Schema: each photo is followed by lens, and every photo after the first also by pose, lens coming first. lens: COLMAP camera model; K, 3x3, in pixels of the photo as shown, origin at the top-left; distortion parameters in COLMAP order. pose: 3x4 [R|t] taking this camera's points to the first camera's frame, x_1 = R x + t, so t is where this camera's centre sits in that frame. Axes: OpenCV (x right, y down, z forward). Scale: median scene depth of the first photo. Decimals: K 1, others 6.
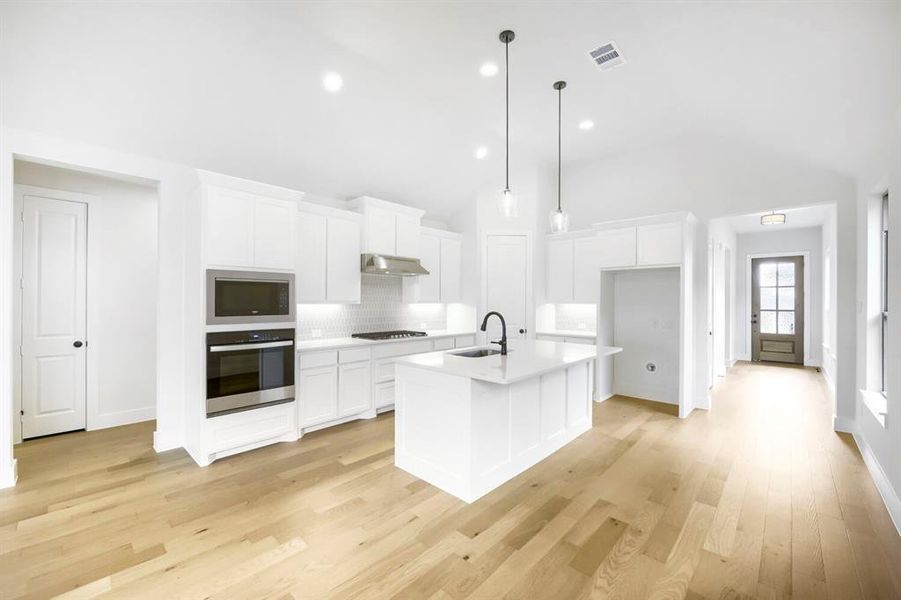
lens RADIAL K [[359.1, 0, 450.5], [0, 359.1, 300.0], [0, 0, 1]] dist [-0.002284, -0.000422]
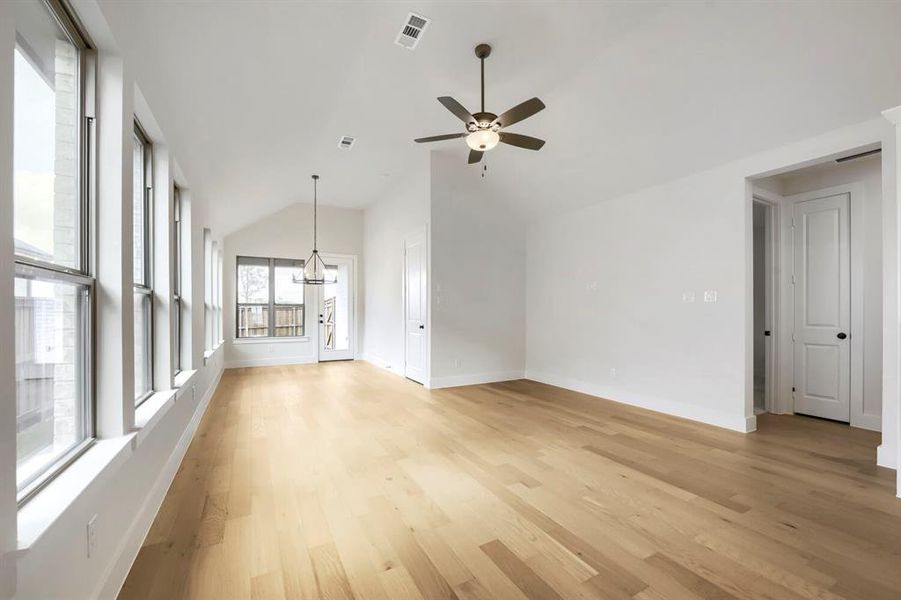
lens RADIAL K [[356.4, 0, 448.0], [0, 356.4, 310.0], [0, 0, 1]] dist [-0.001092, -0.000206]
pose [[-0.285576, -0.001285, -0.958355, 0.270698], [0.004524, 0.999986, -0.002689, 0.057653], [0.958346, -0.005103, -0.285566, 0.269113]]
